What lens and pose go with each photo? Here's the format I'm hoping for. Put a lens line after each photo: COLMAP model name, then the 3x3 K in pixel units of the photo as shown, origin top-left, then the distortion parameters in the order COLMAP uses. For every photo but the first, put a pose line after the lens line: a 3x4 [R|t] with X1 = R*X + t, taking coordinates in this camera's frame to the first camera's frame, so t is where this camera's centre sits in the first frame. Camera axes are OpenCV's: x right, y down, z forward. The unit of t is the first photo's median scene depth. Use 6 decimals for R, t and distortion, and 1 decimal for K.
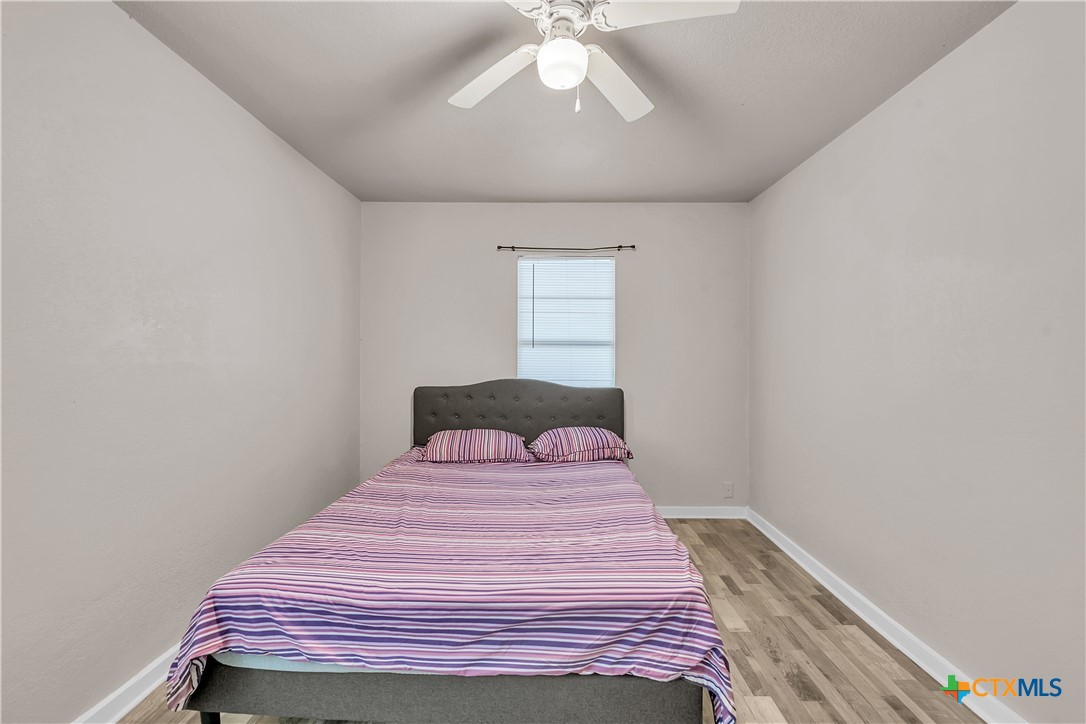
lens RADIAL K [[432.0, 0, 542.2], [0, 432.0, 358.0], [0, 0, 1]] dist [-0.003505, -0.001107]
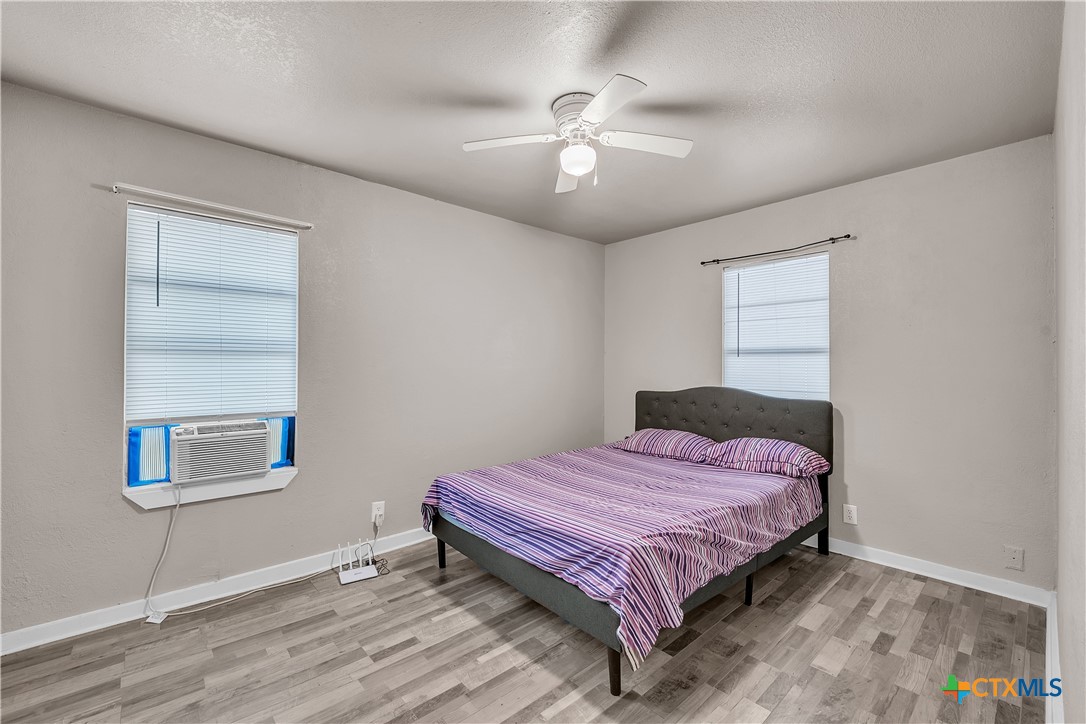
lens RADIAL K [[432.0, 0, 535.9], [0, 432.0, 365.3], [0, 0, 1]] dist [-0.003505, -0.001107]
pose [[0.683077, -0.001902, -0.730344, 0.476433], [-0.003054, 0.999980, -0.005461, 0.003900], [0.730340, 0.005961, 0.683058, -0.034259]]
